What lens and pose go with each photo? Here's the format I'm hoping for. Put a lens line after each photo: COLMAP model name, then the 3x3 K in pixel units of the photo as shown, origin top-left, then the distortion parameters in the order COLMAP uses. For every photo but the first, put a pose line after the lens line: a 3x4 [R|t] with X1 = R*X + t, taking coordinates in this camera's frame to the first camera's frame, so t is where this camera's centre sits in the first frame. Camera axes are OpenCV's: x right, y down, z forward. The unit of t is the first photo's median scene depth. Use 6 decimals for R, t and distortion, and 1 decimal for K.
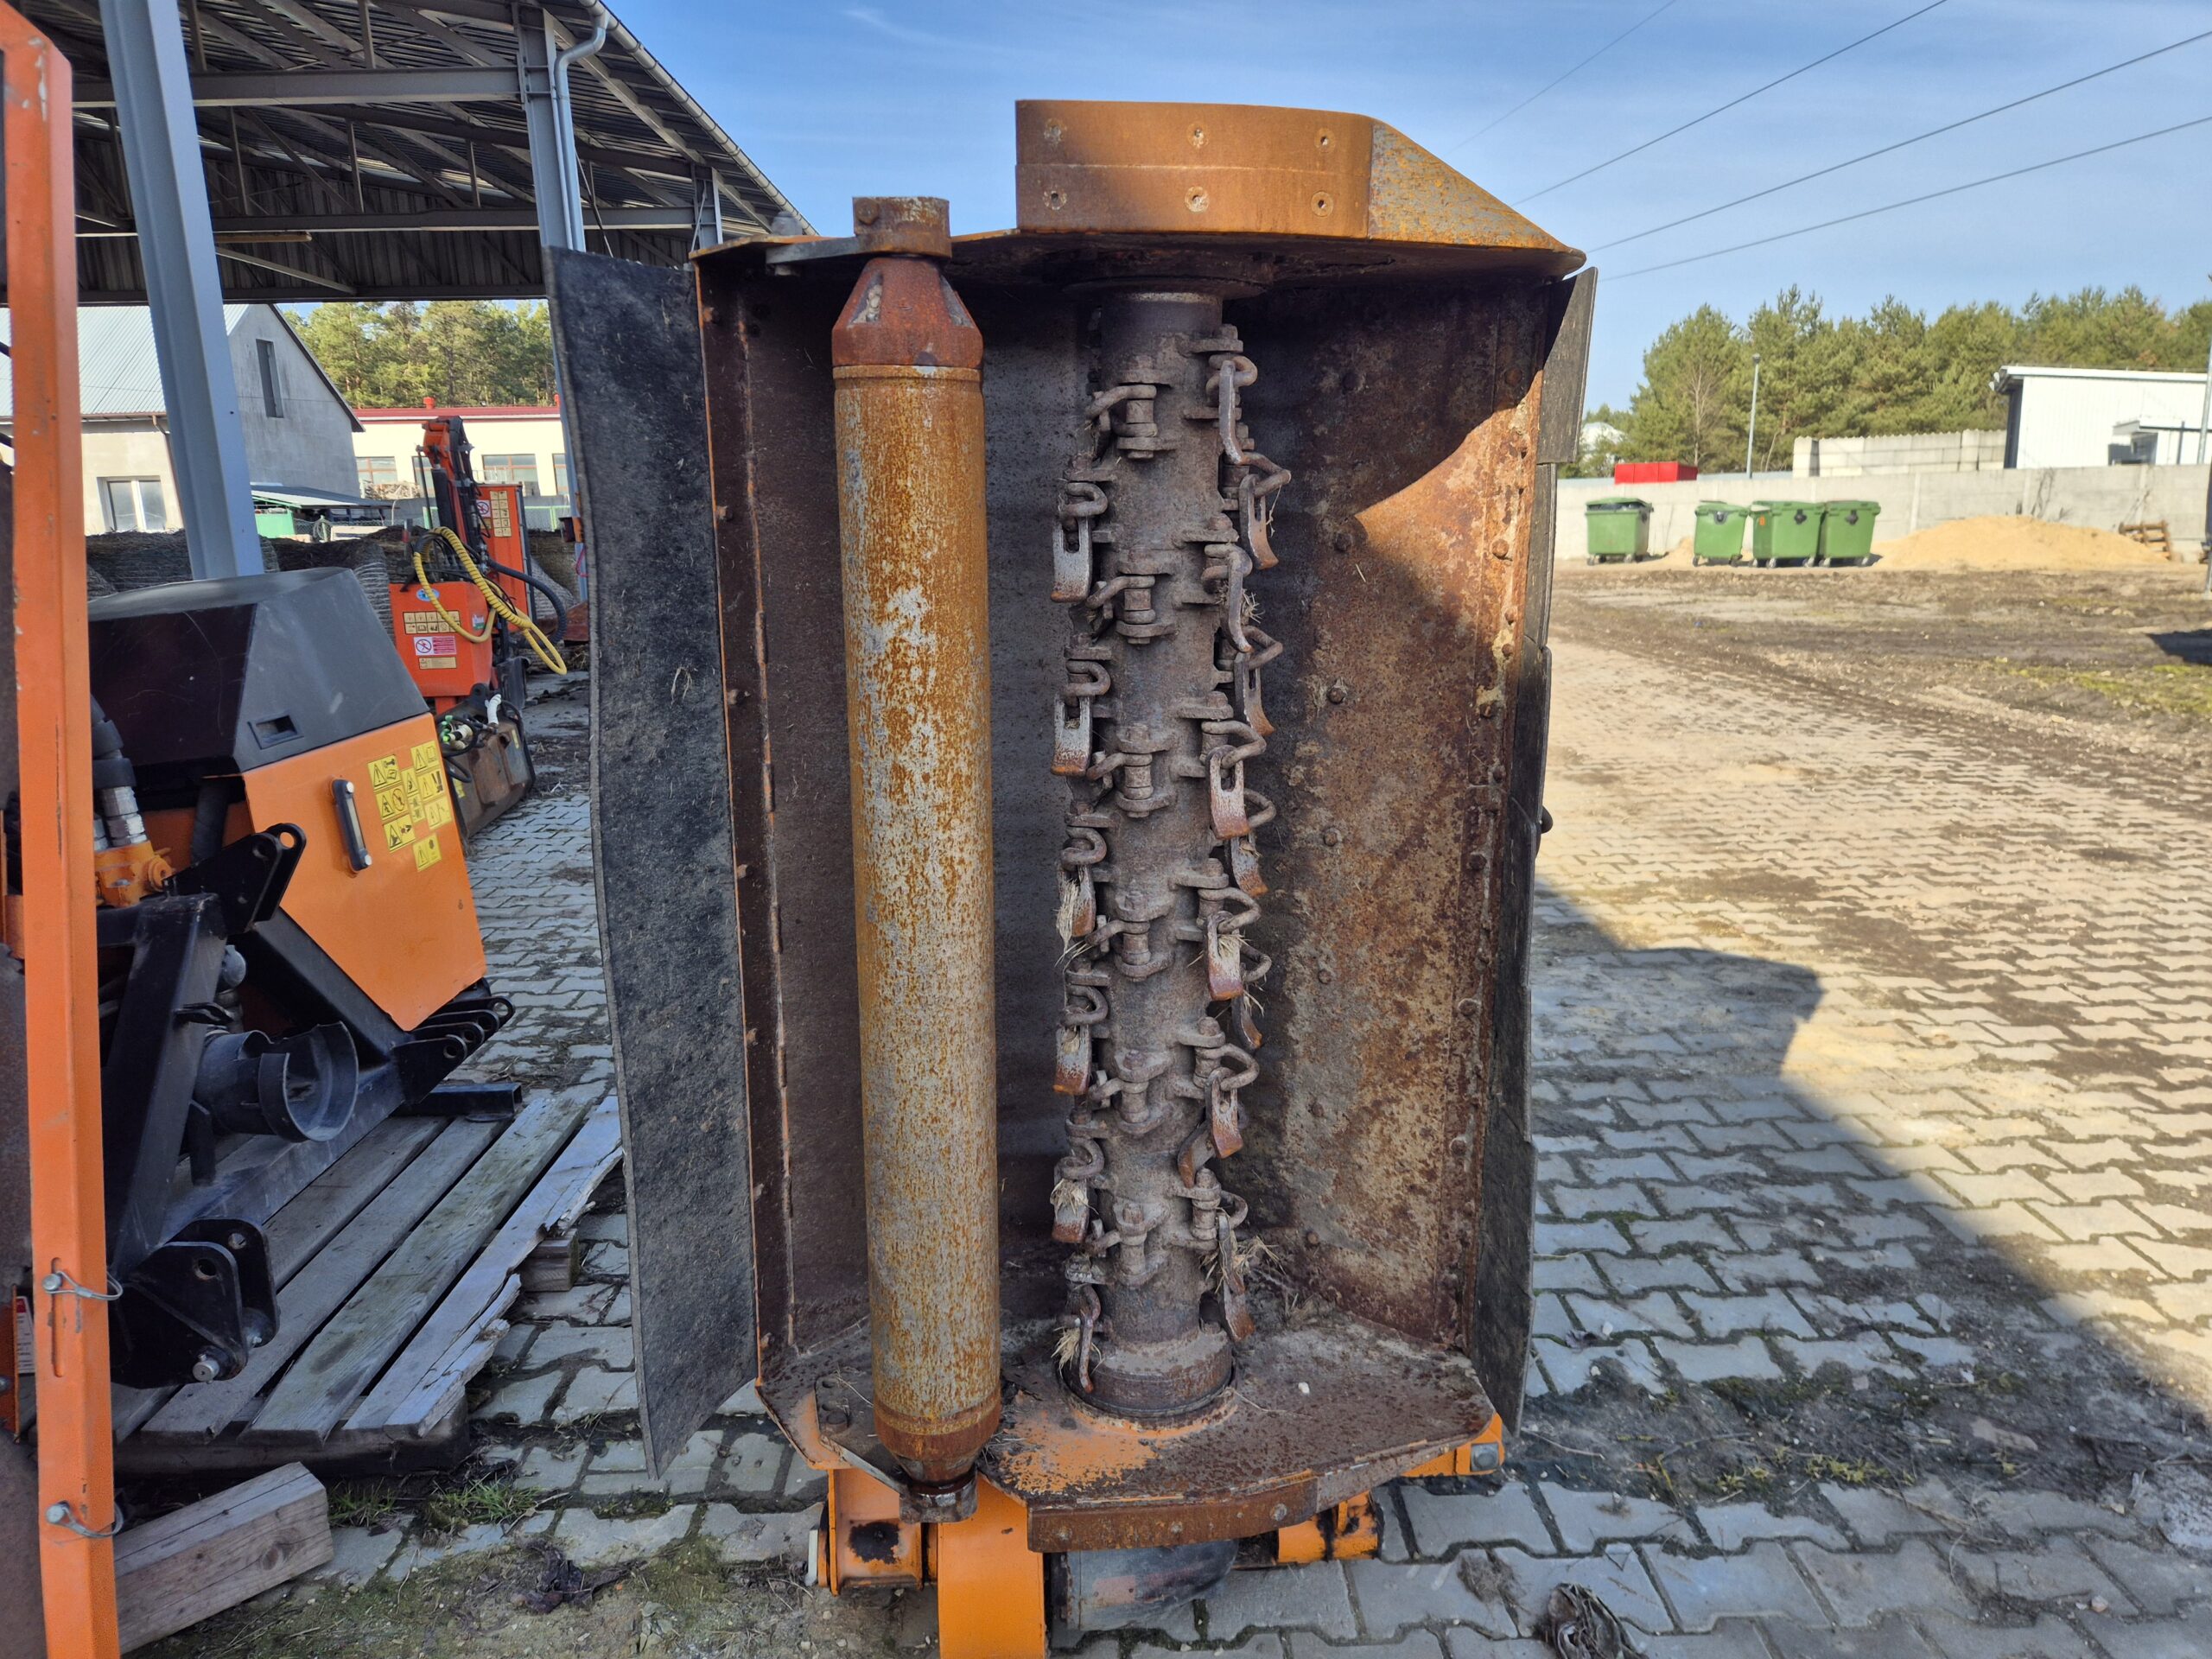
lens RADIAL K [[1461.1, 0, 1125.8], [0, 1461.1, 823.7], [0, 0, 1]] dist [0.055186, -0.042406]
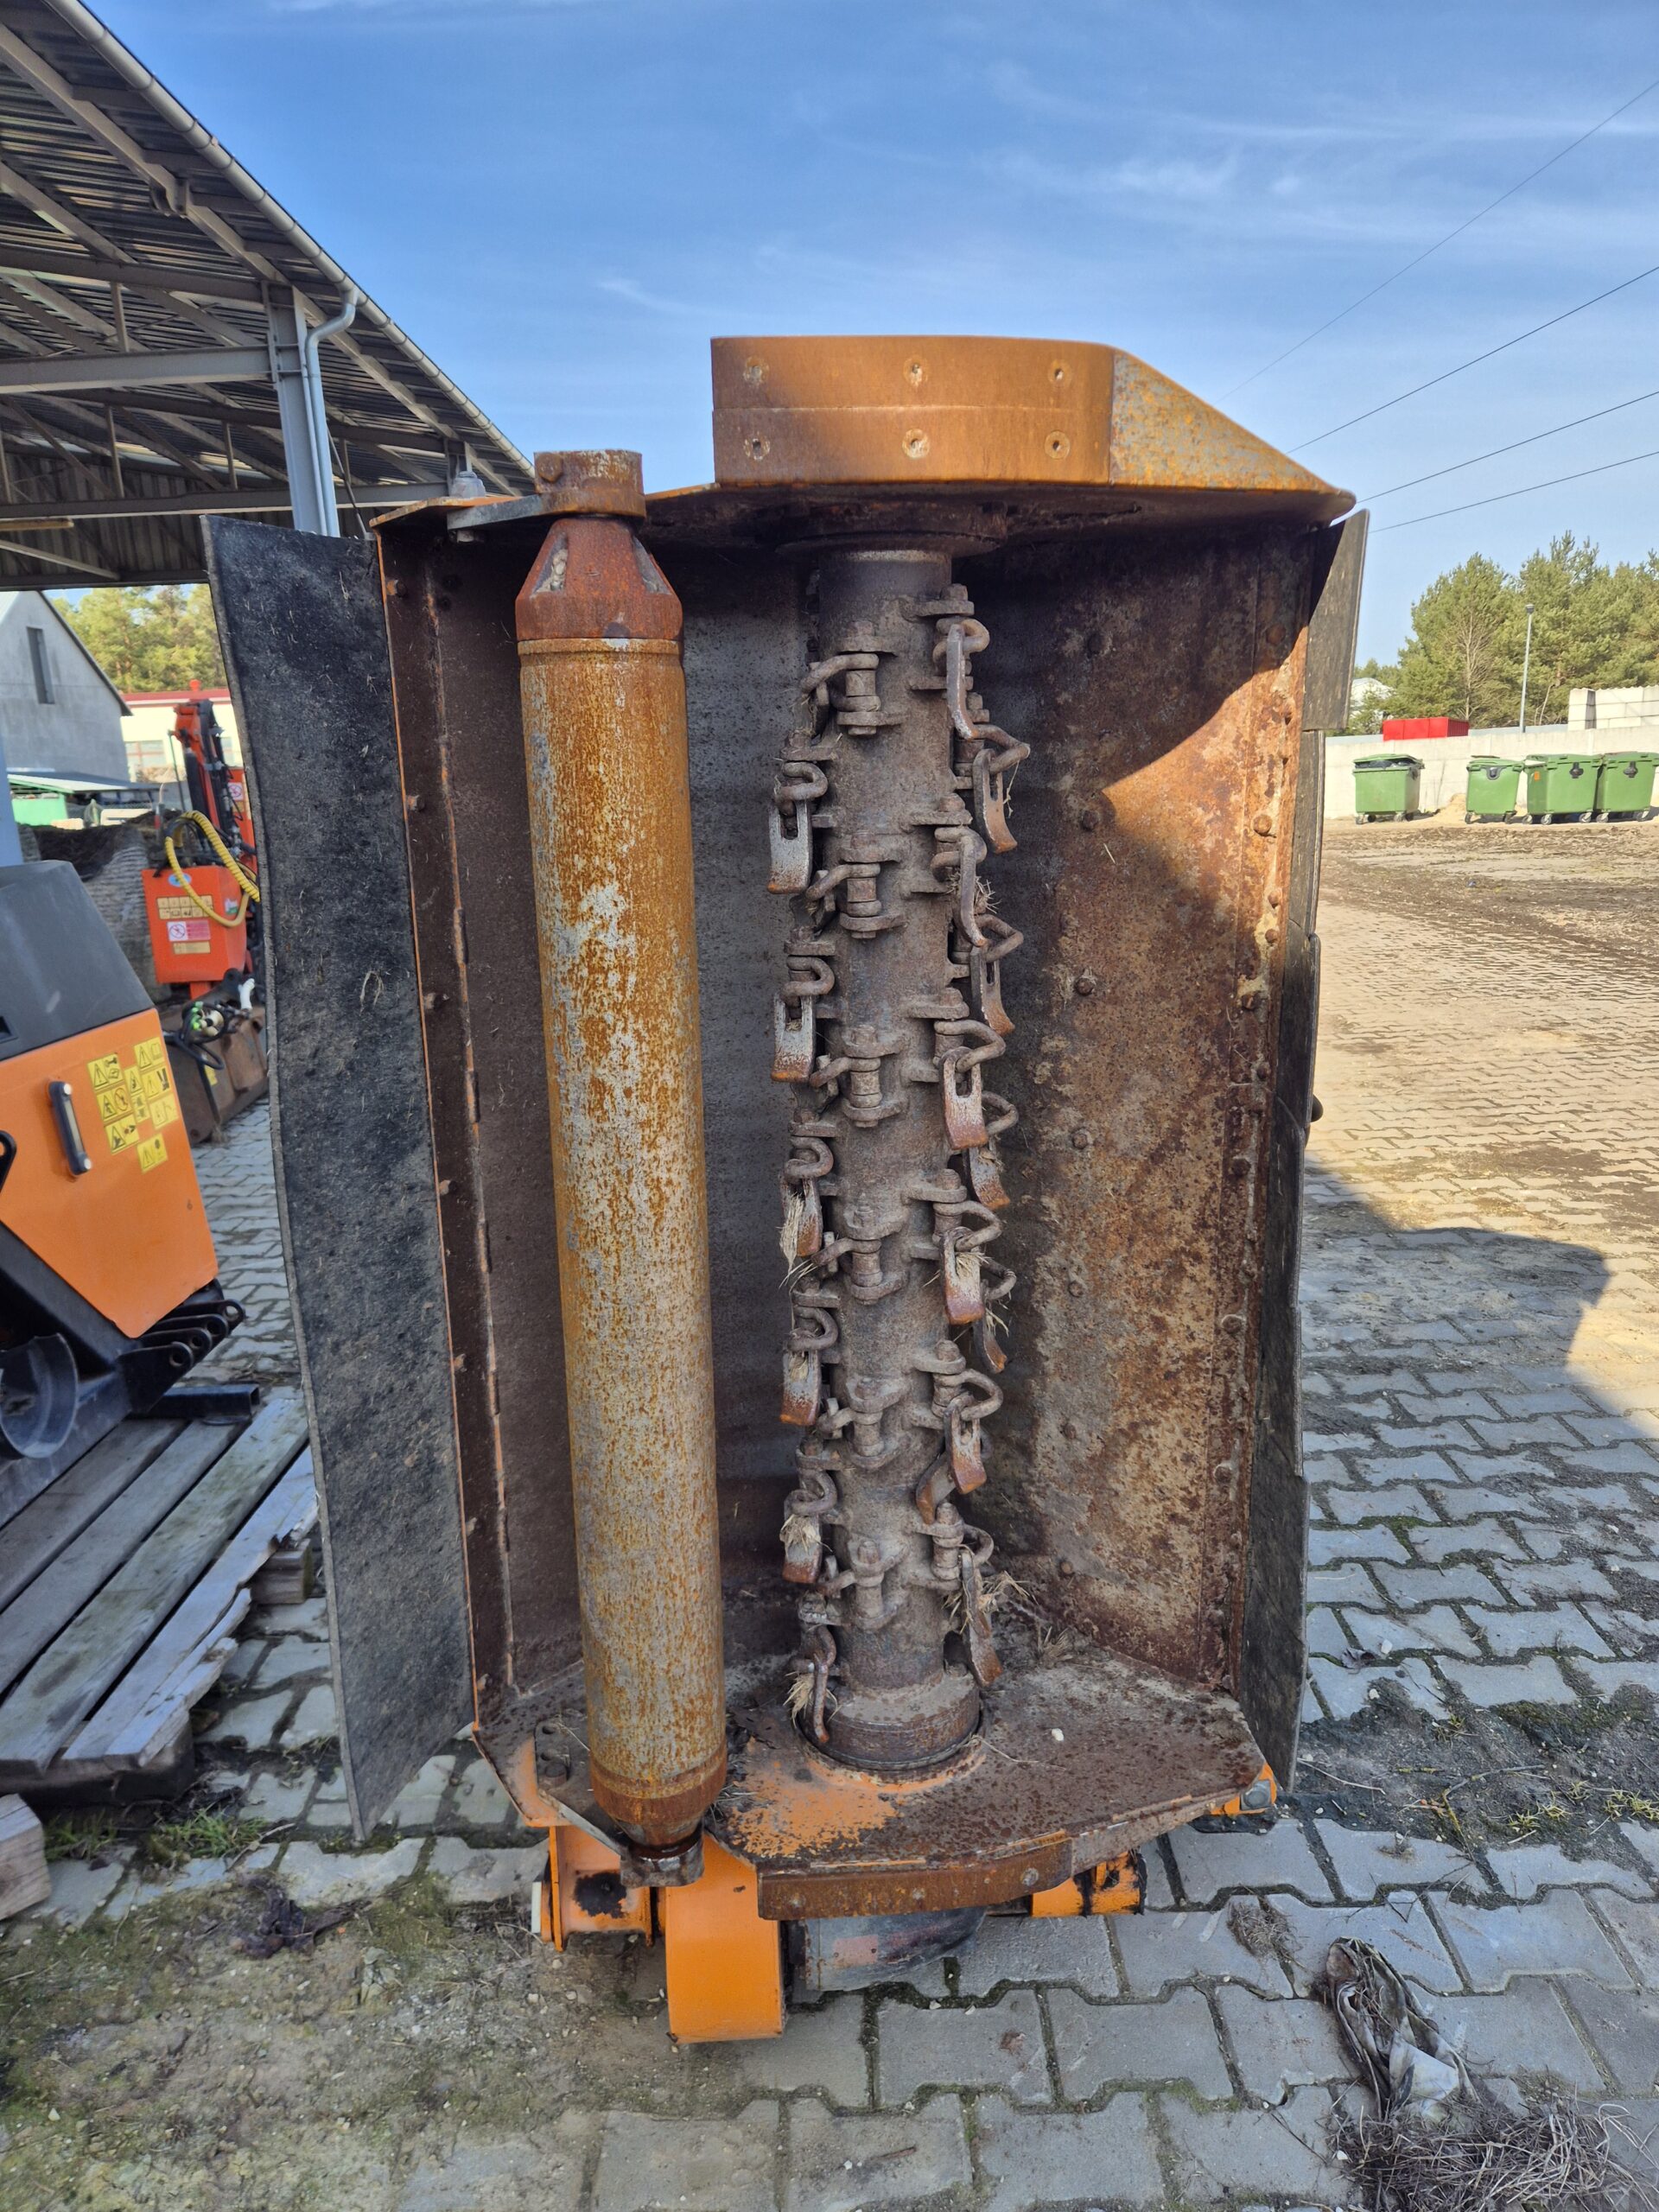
lens RADIAL K [[1461.1, 0, 840.1], [0, 1461.1, 1114.3], [0, 0, 1]] dist [0.055186, -0.042406]
pose [[0.999338, -0.012808, -0.034052, 0.018077], [0.013306, 0.999807, 0.014425, -0.019913], [0.033861, -0.014869, 0.999316, 0.063929]]
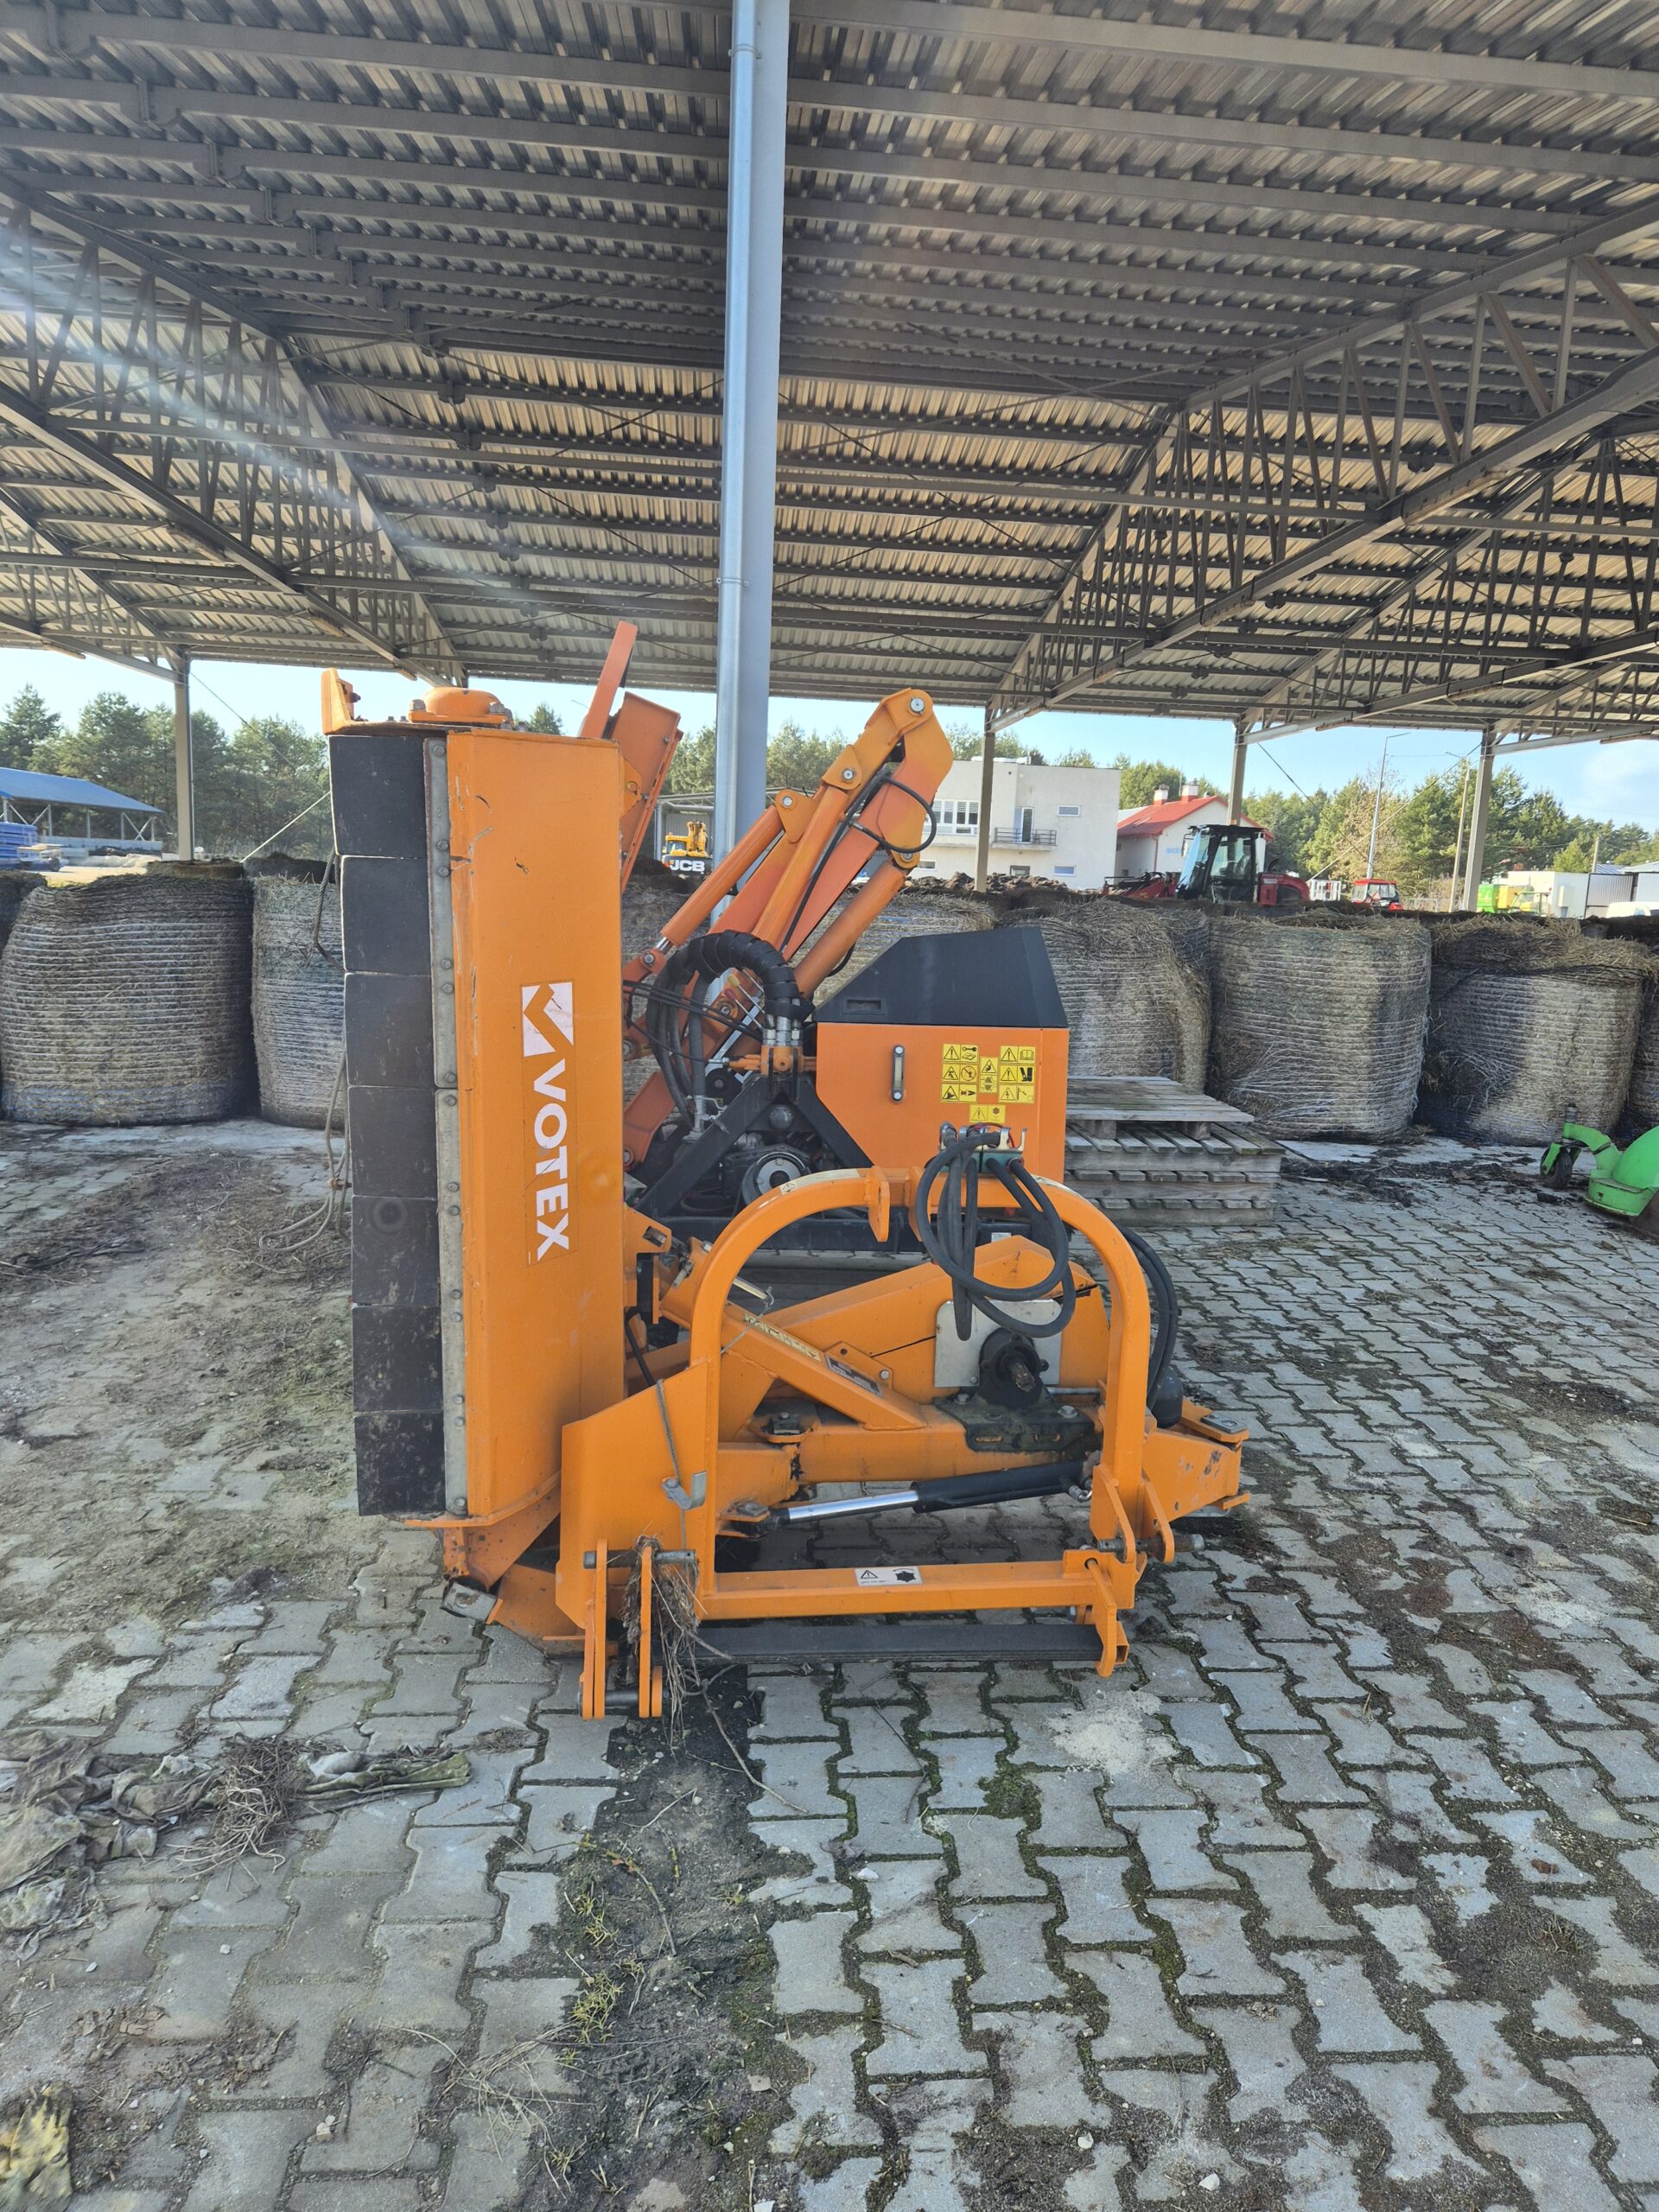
lens RADIAL K [[1461.1, 0, 843.9], [0, 1461.1, 1092.7], [0, 0, 1]] dist [0.055186, -0.042406]
pose [[0.065915, 0.176854, -0.982027, 1.338360], [-0.262292, 0.952628, 0.153954, -0.258748], [0.962735, 0.247430, 0.109180, 0.982148]]
